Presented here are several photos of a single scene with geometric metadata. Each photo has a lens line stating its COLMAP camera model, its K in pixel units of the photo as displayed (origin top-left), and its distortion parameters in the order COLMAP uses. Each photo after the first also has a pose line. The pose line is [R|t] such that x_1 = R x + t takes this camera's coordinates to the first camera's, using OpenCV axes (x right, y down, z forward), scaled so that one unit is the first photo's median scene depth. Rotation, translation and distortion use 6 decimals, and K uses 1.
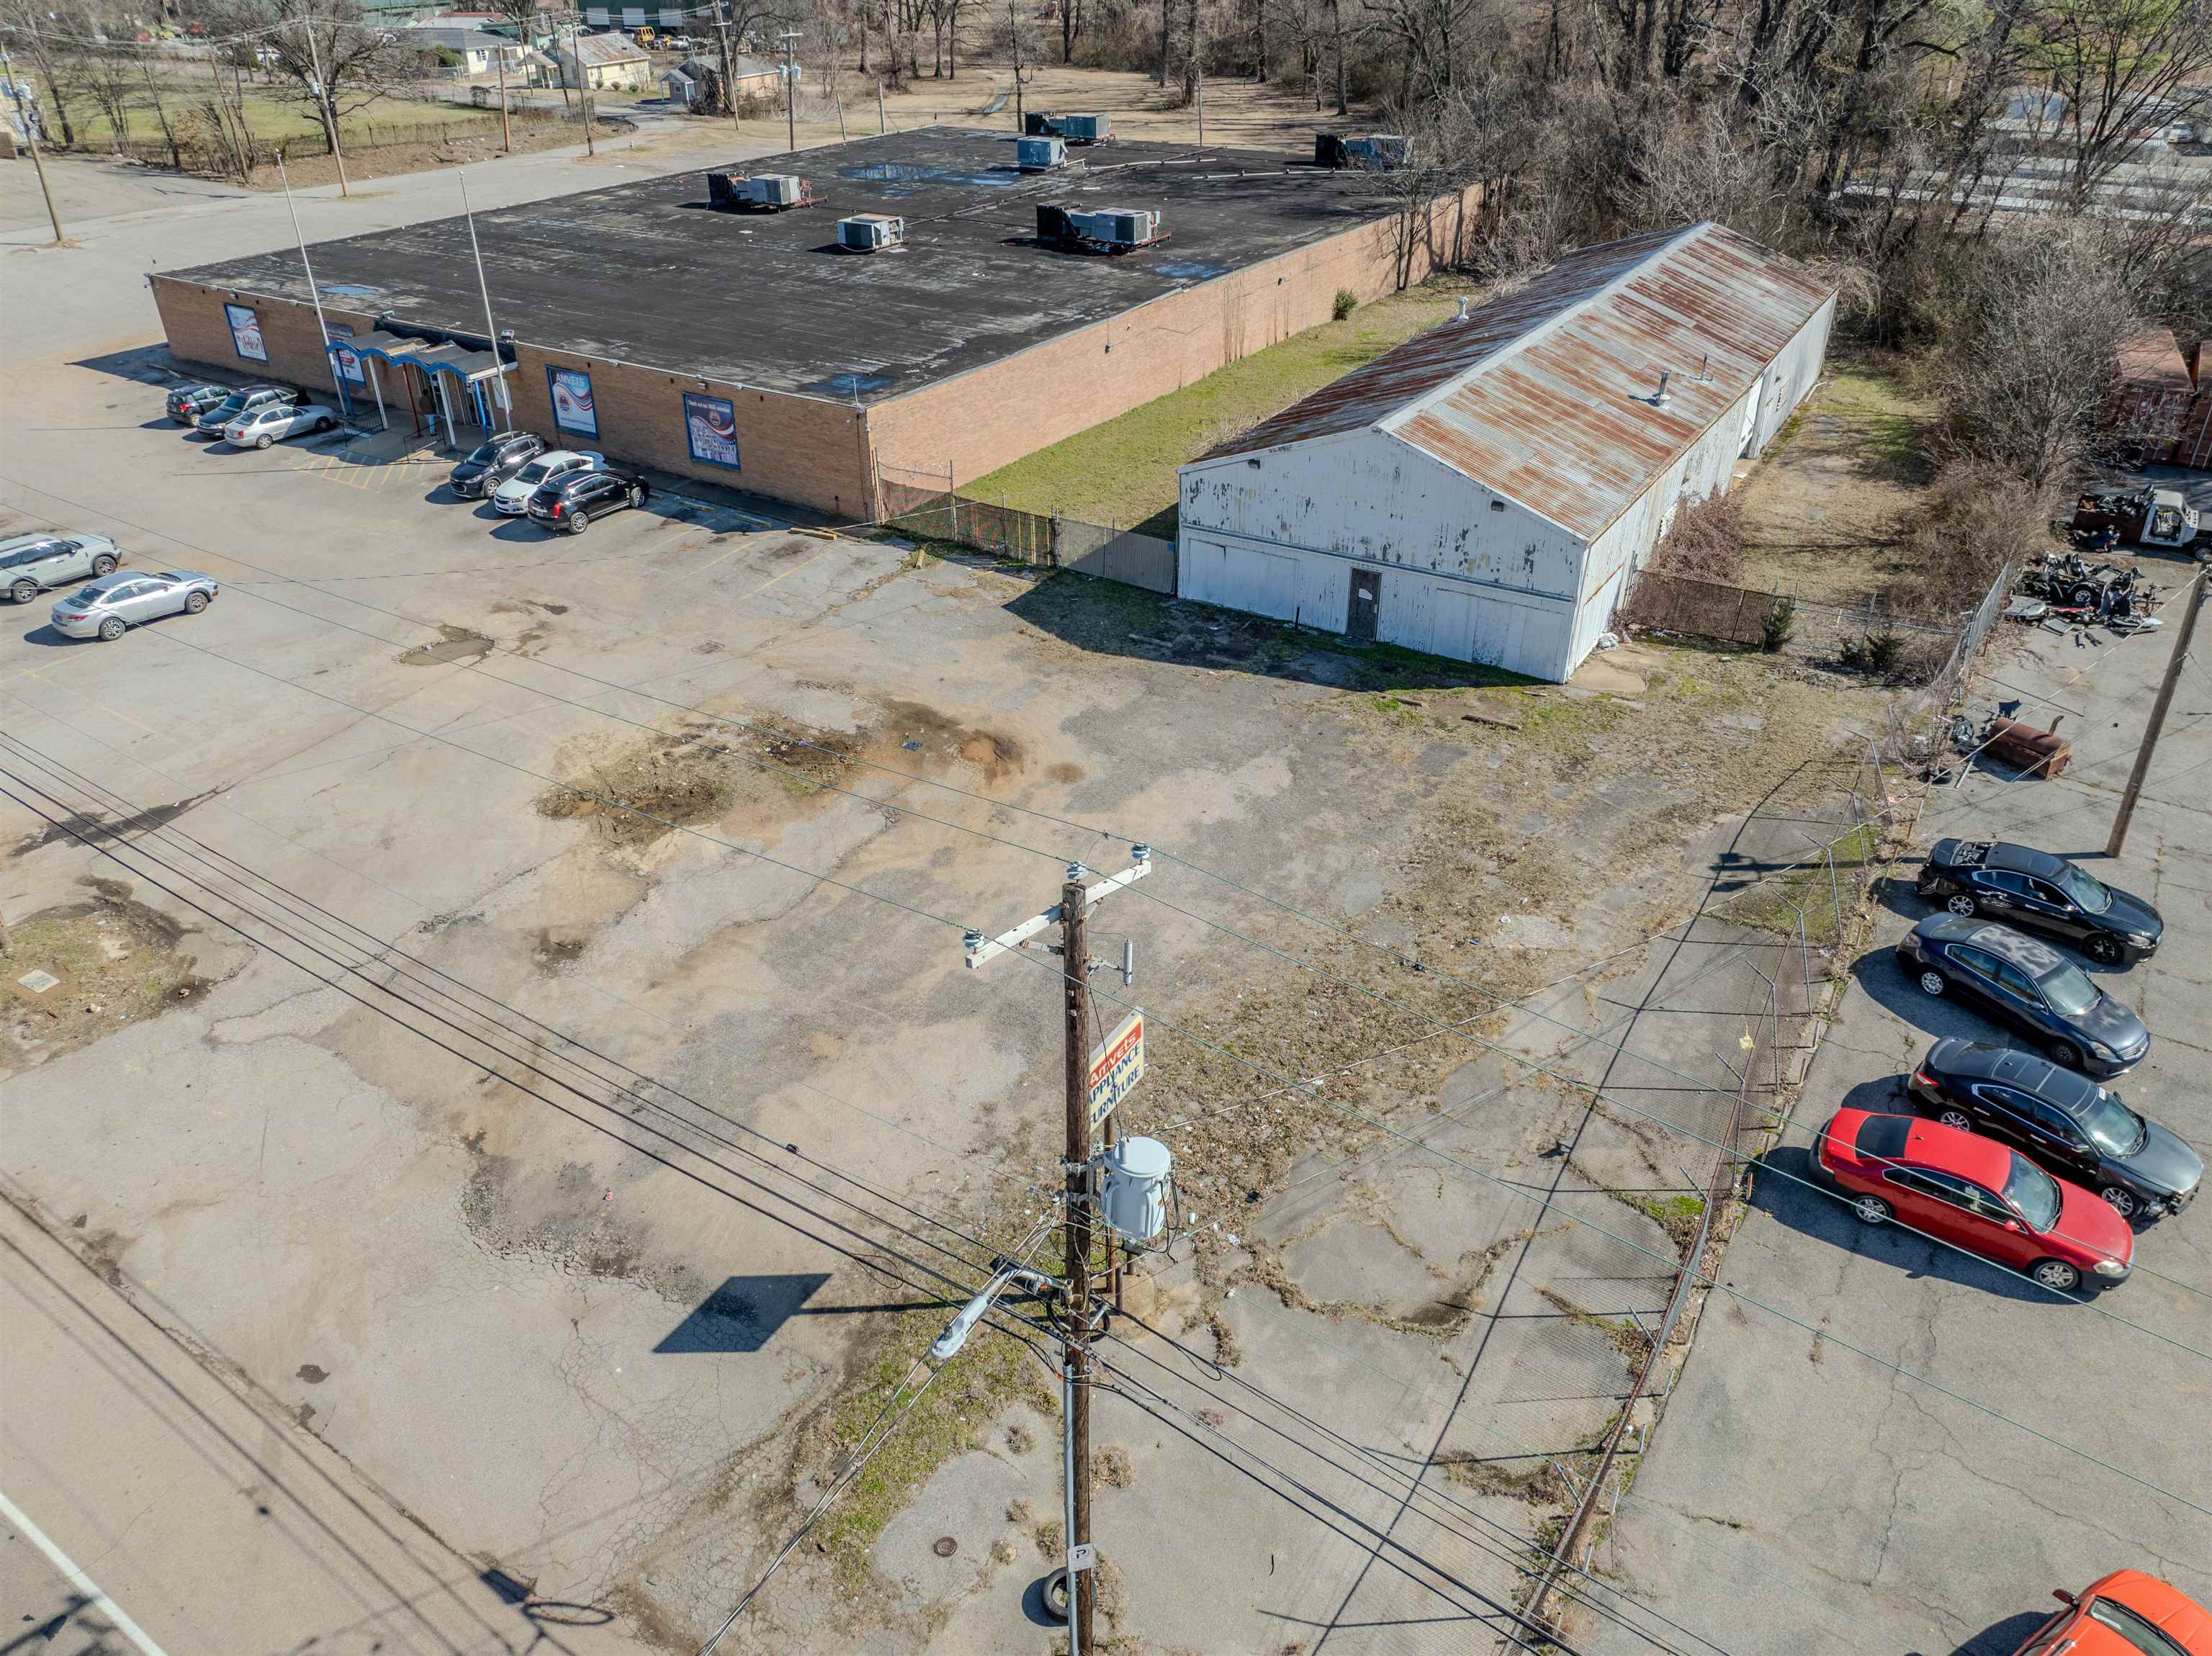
lens RADIAL K [[1561.8, 0, 1101.2], [0, 1561.8, 826.2], [0, 0, 1]] dist [-0.034372, -0.007048]
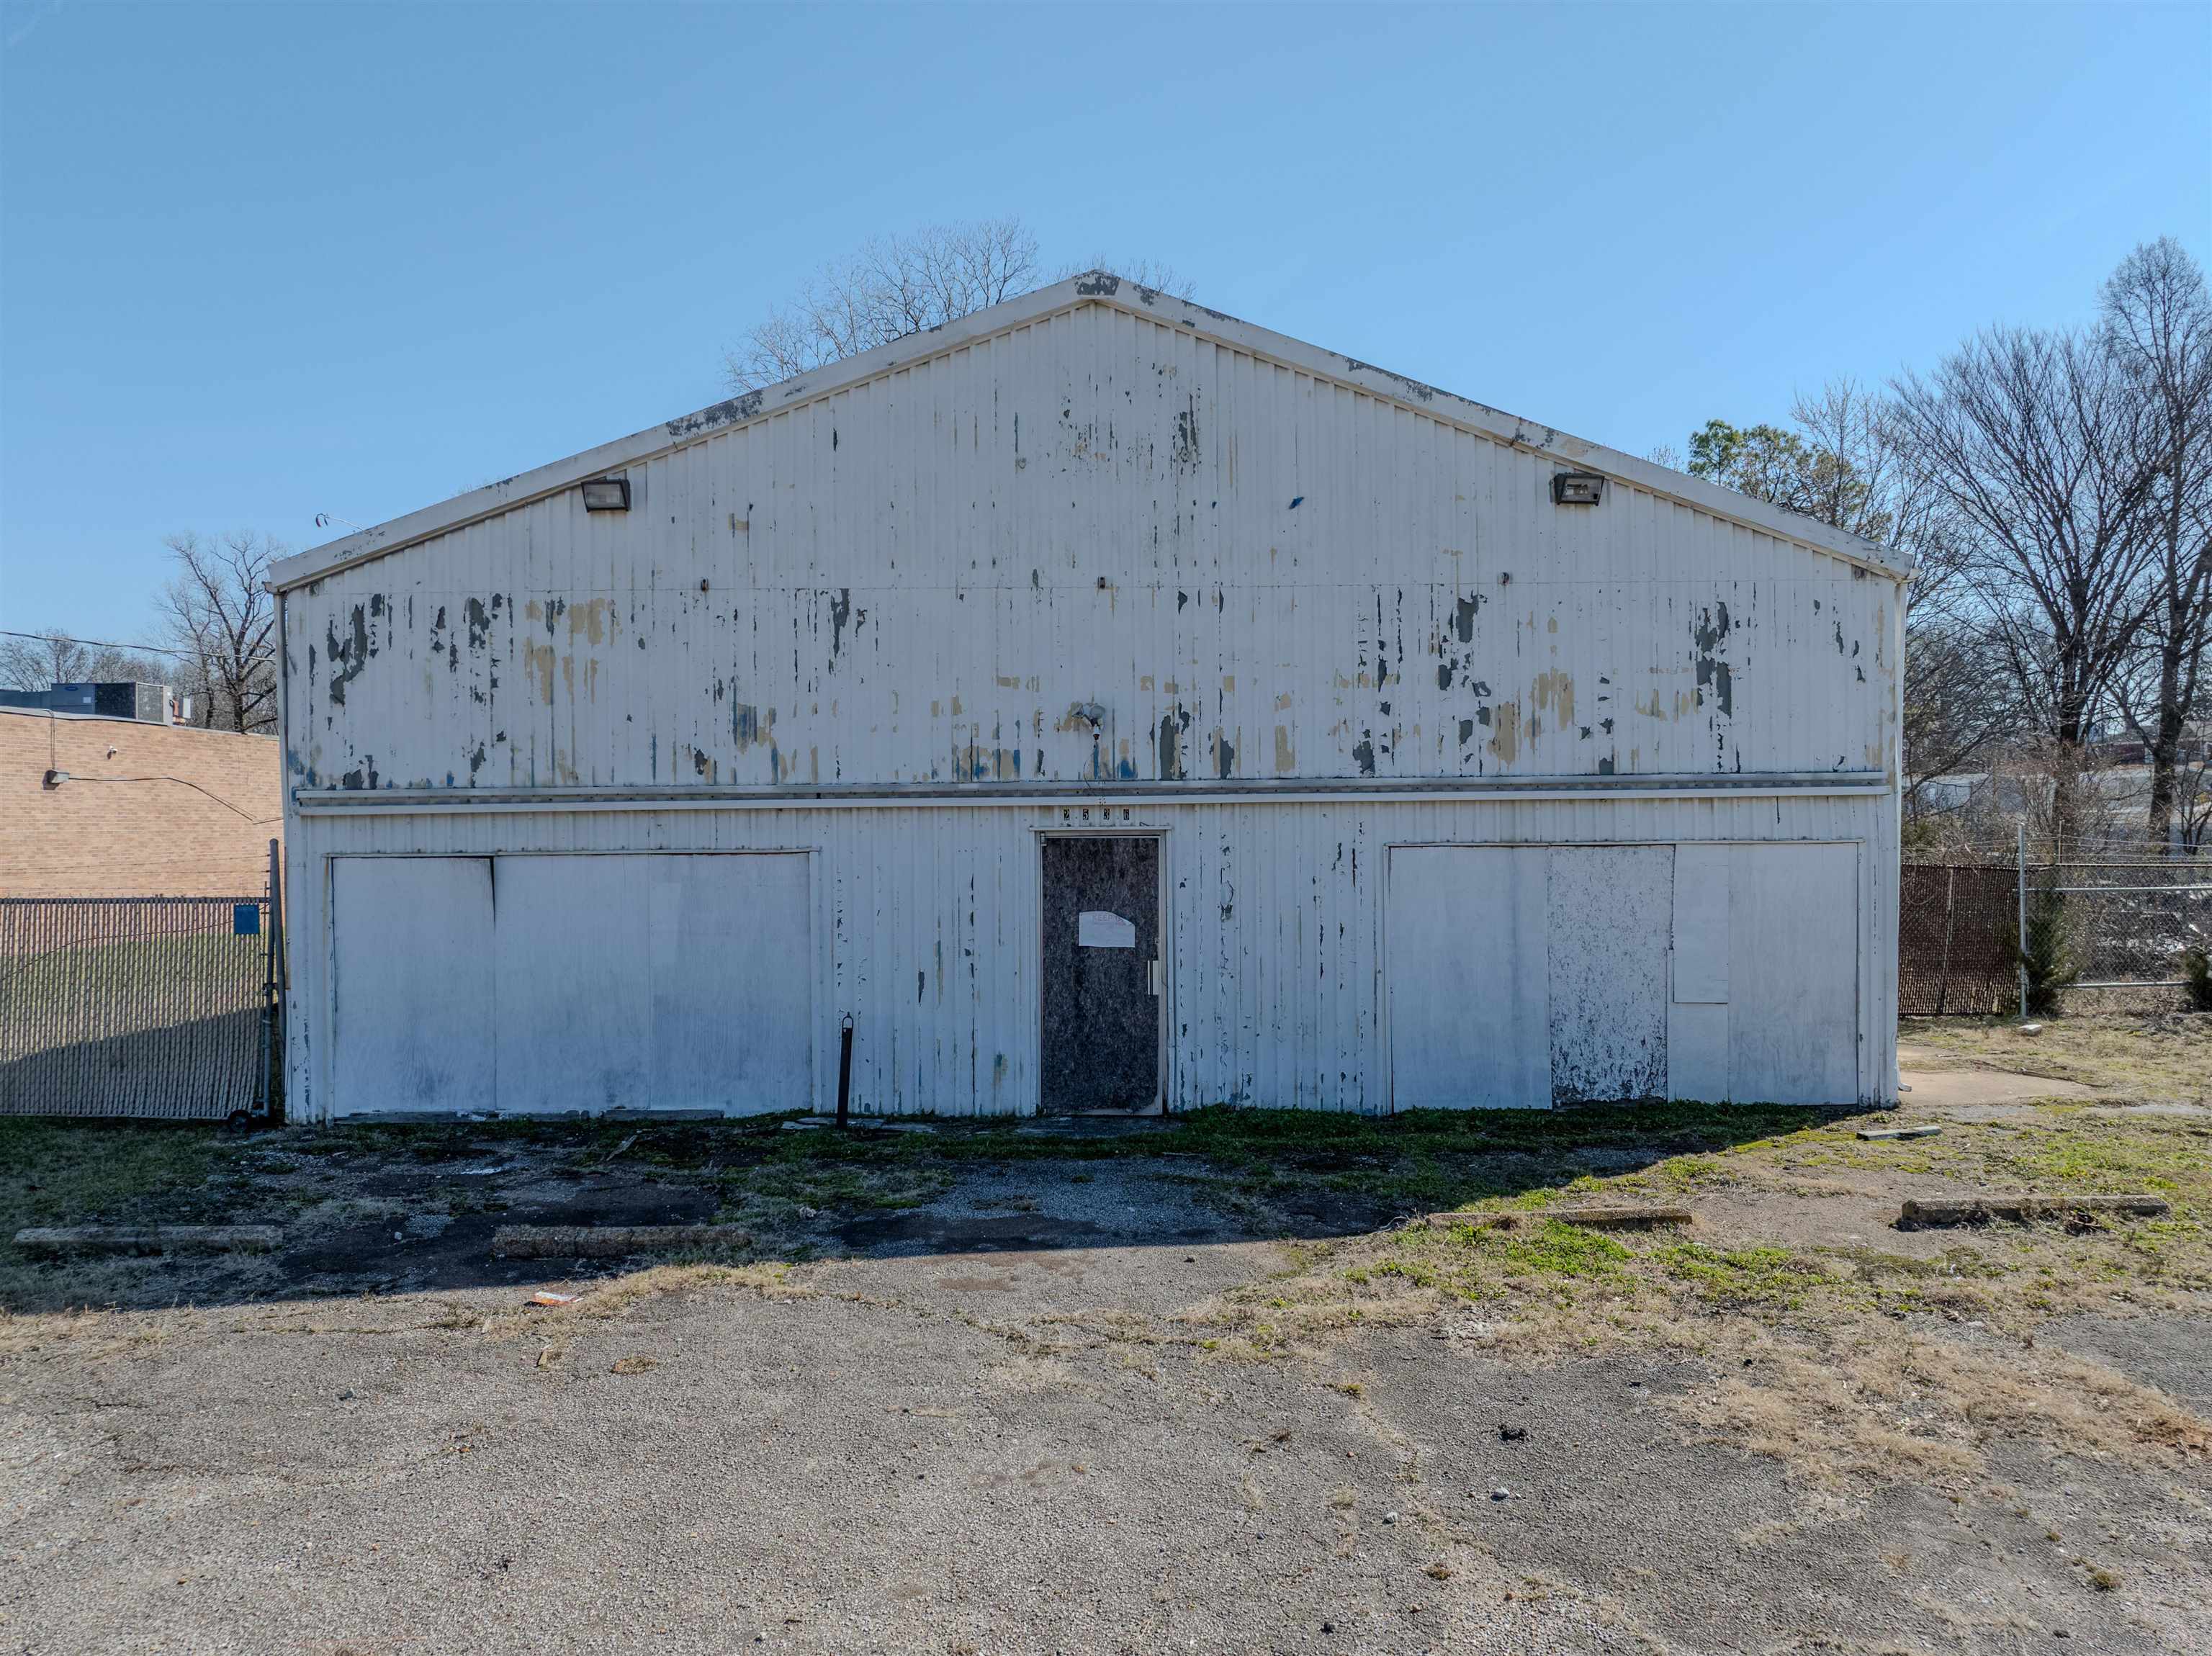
lens RADIAL K [[1561.8, 0, 1101.2], [0, 1561.8, 826.2], [0, 0, 1]] dist [-0.034372, -0.007048]
pose [[0.844411, 0.002245, 0.535691, 0.028385], [0.276564, 0.854591, -0.439530, -0.047527], [-0.458784, 0.519297, 0.721005, 0.764910]]
